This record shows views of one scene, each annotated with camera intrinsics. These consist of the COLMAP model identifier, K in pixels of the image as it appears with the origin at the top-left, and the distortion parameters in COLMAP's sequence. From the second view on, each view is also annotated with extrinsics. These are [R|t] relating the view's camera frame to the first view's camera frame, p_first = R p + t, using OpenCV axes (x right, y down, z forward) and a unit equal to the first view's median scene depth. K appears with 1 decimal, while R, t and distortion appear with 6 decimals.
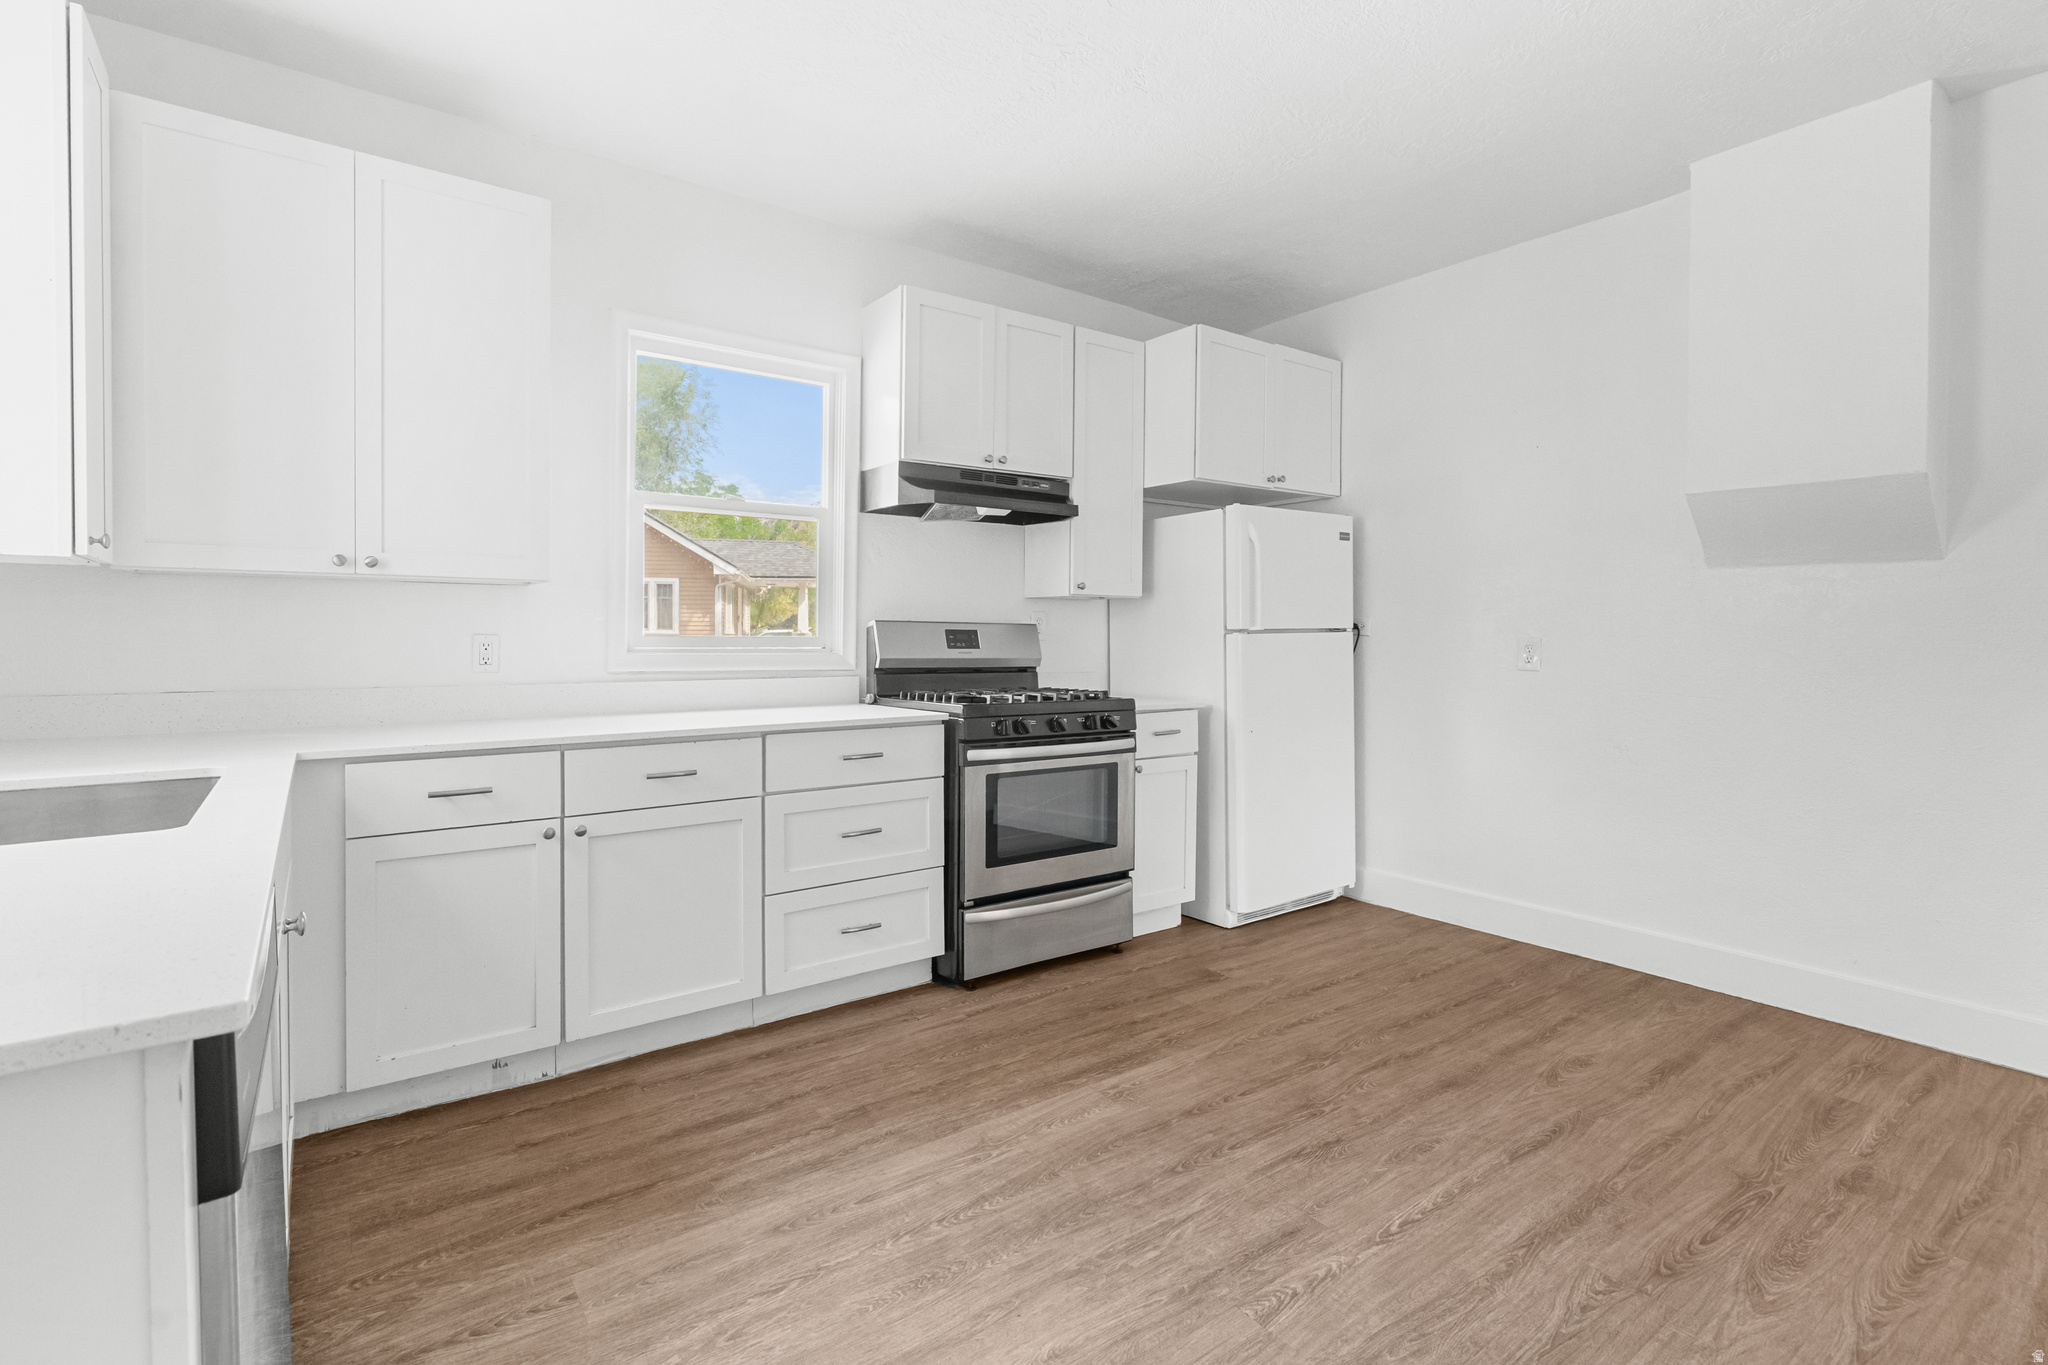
lens RADIAL K [[945.0, 0, 1014.2], [0, 945.0, 654.9], [0, 0, 1]] dist [-0.004409, 0.002045]
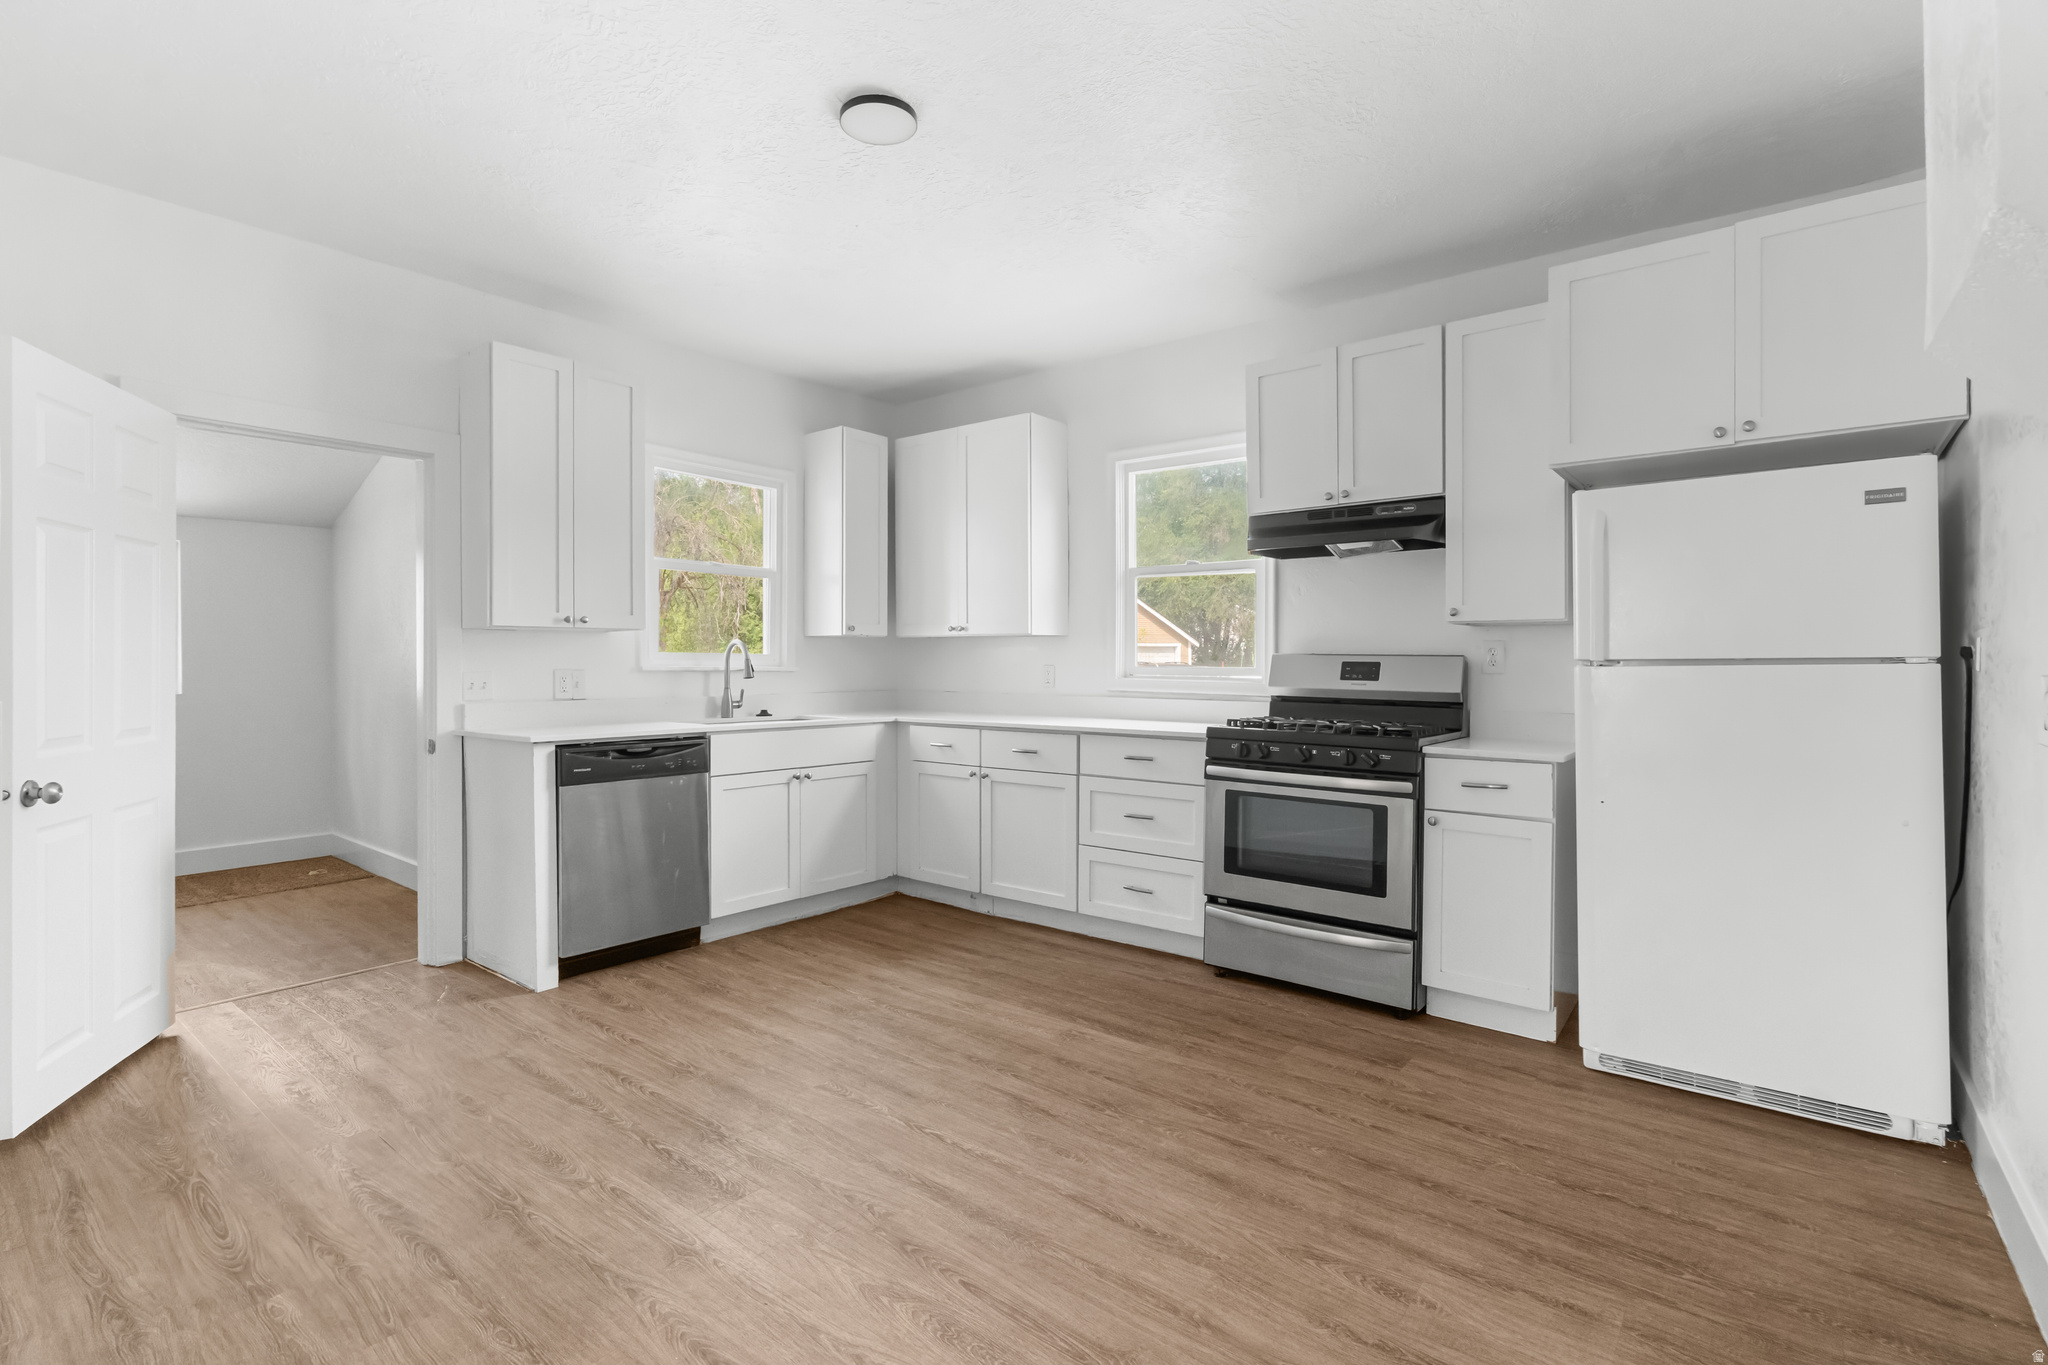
lens RADIAL K [[945.0, 0, 1023.9], [0, 945.0, 667.2], [0, 0, 1]] dist [-0.004409, 0.002045]
pose [[0.269063, 0.003284, -0.963117, 1.098267], [-0.023264, 0.999725, -0.003091, -0.012137], [0.962842, 0.023238, 0.269065, 0.504825]]
